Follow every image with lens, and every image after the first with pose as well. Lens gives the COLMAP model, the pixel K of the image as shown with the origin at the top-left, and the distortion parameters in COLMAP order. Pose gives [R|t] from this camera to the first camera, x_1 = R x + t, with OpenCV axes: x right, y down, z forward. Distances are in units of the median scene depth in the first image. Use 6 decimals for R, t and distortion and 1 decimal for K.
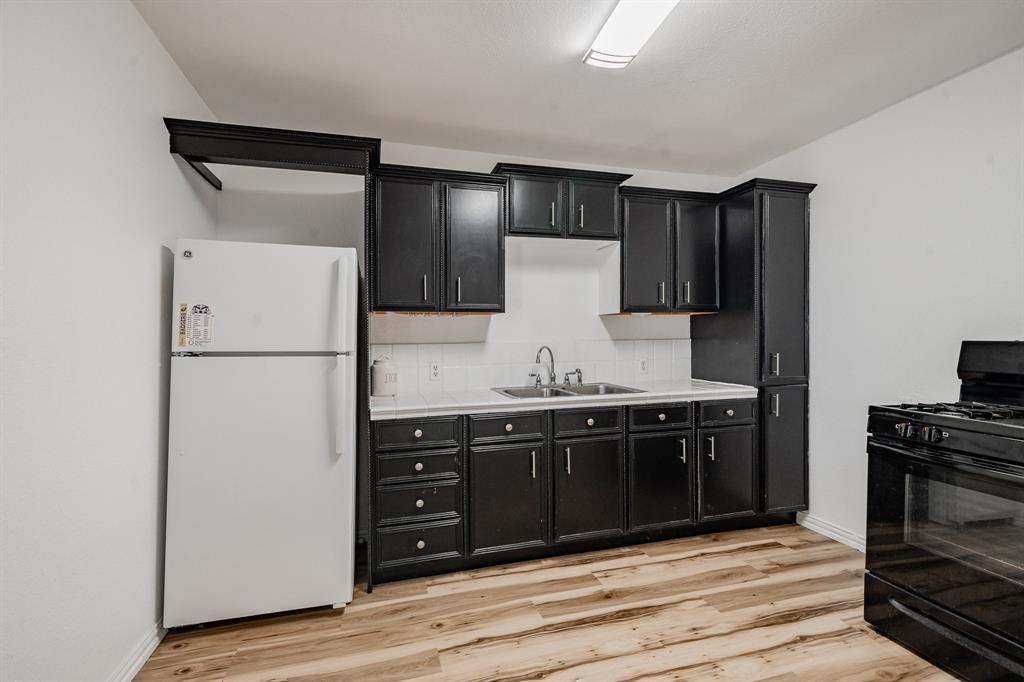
lens RADIAL K [[442.4, 0, 507.5], [0, 442.4, 339.6], [0, 0, 1]] dist [0.001087, -0.000474]
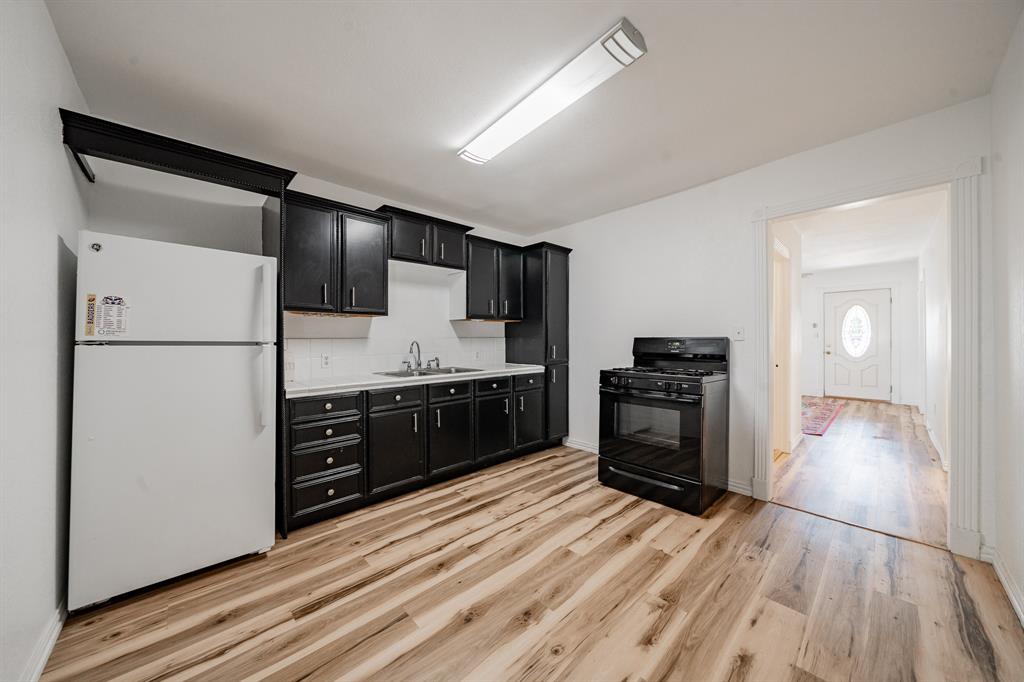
lens RADIAL K [[351.3, 0, 514.4], [0, 351.3, 343.0], [0, 0, 1]] dist [-0.005359, -0.000483]
pose [[0.883290, 0.000429, 0.468827, -0.200147], [0.000348, 0.999999, -0.001569, 0.029184], [-0.468827, 0.001549, 0.883289, -0.154306]]
